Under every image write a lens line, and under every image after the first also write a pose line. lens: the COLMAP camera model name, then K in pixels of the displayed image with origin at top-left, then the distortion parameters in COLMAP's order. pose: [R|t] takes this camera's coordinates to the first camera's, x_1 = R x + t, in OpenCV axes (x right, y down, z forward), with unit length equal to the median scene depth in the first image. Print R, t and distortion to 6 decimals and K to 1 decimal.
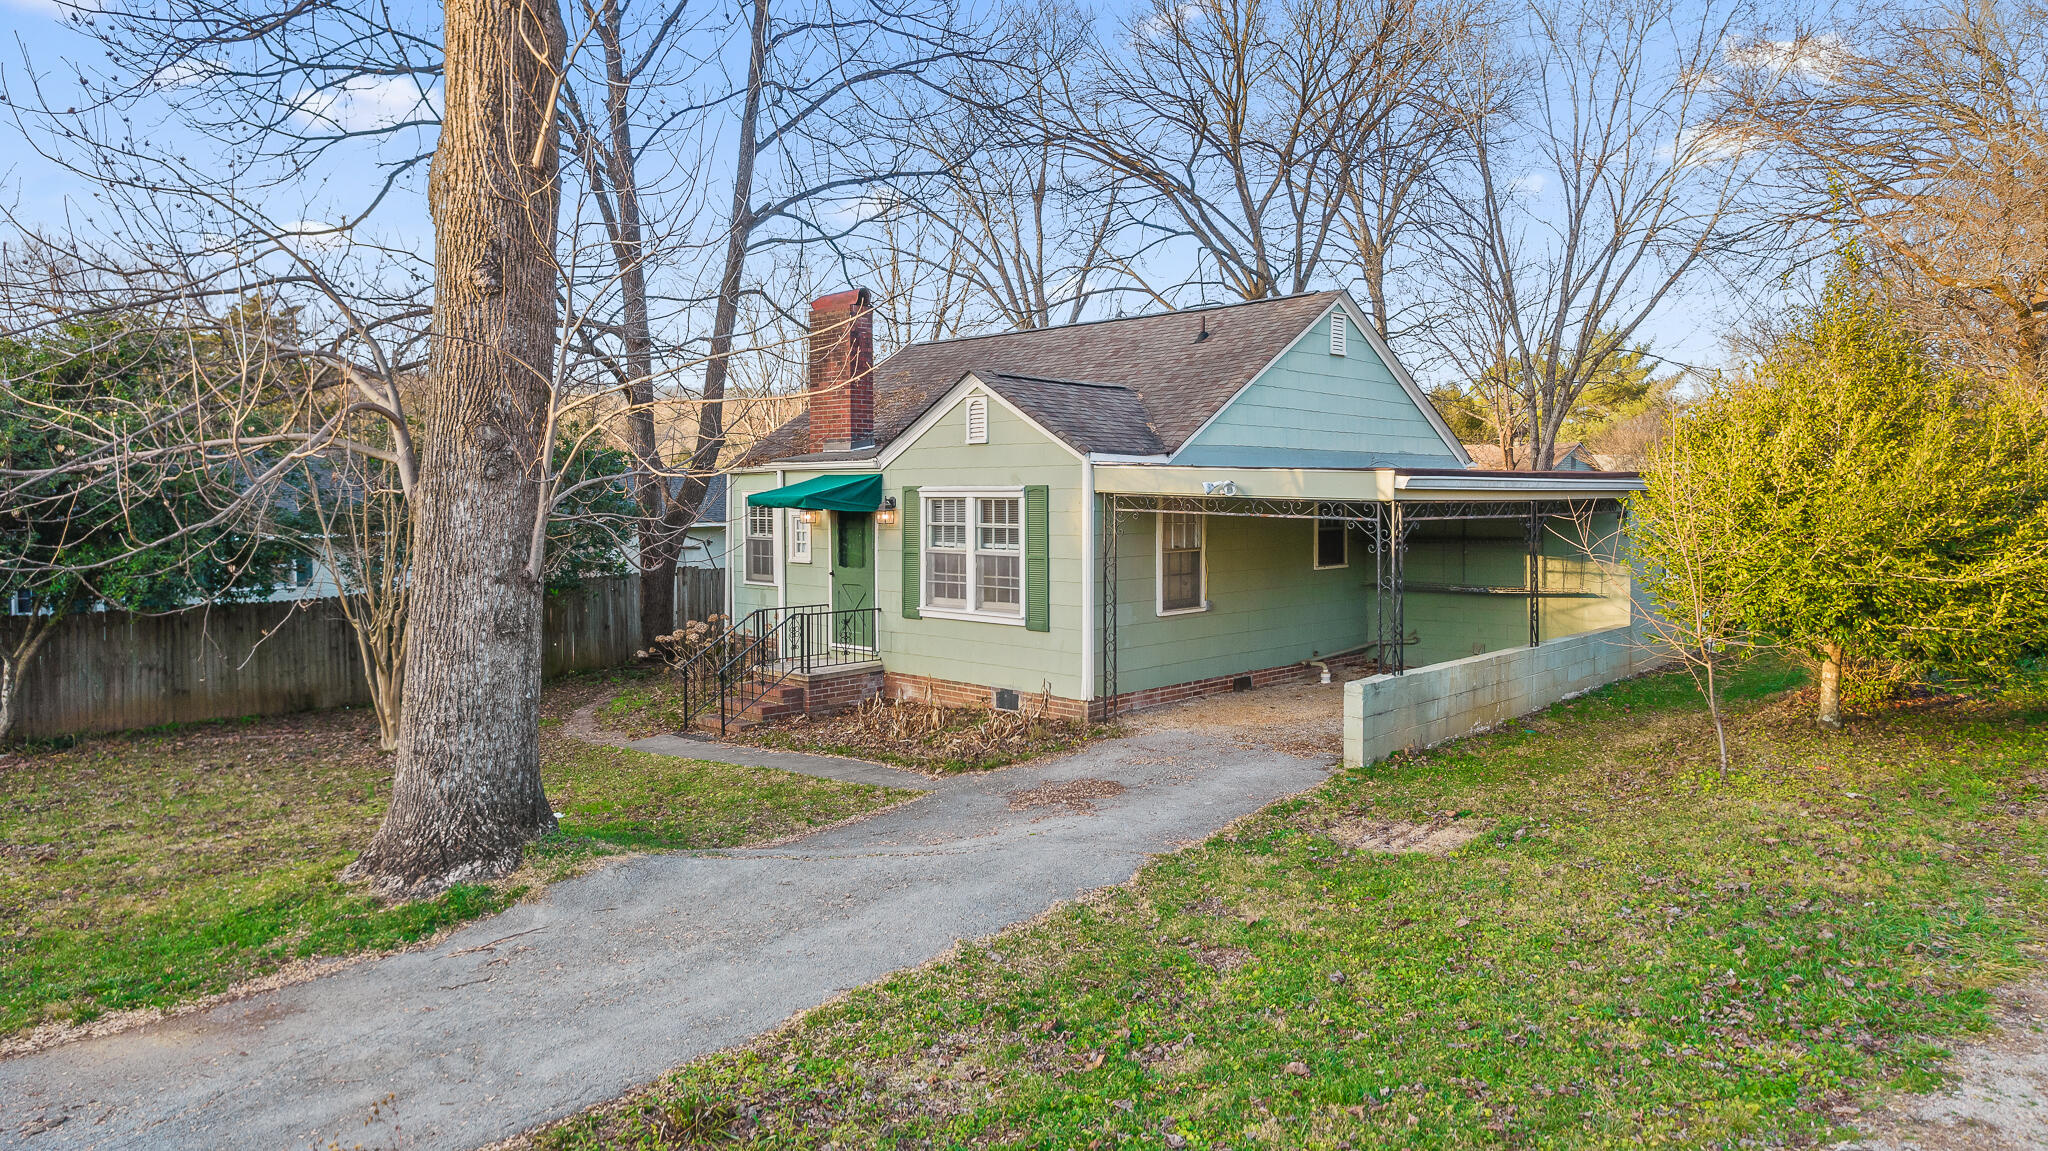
lens RADIAL K [[1343.9, 0, 1024.0], [0, 1343.9, 575.5], [0, 0, 1]] dist [-0.082015, 0.075597]
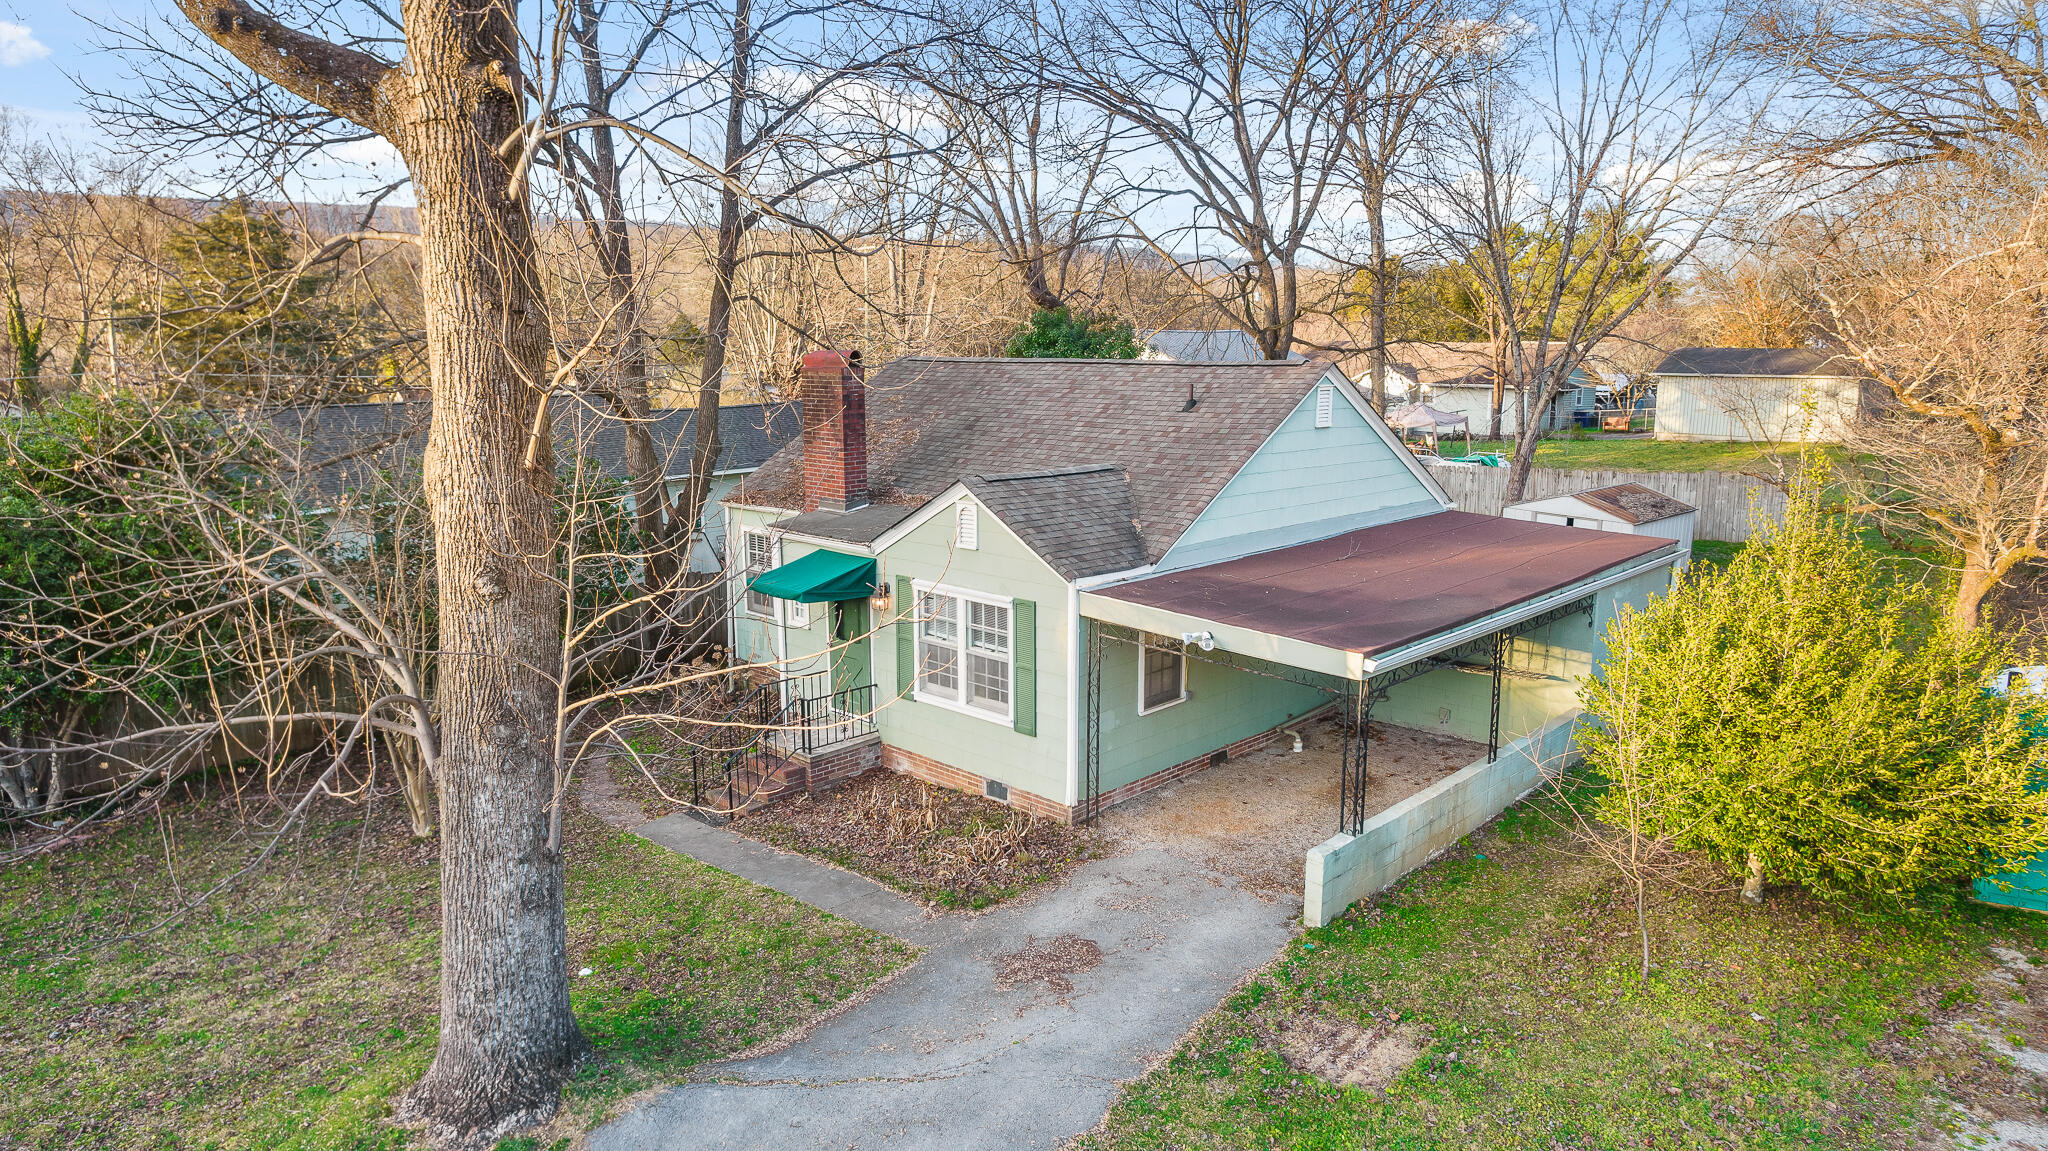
lens RADIAL K [[1314.9, 0, 1020.3], [0, 1314.9, 622.0], [0, 0, 1]] dist [-0.084748, 0.077121]
pose [[0.999999, 0.001488, -0.000758, 0.006749], [-0.001332, 0.984469, 0.175554, -0.221001], [0.001007, -0.175552, 0.984470, -0.004288]]
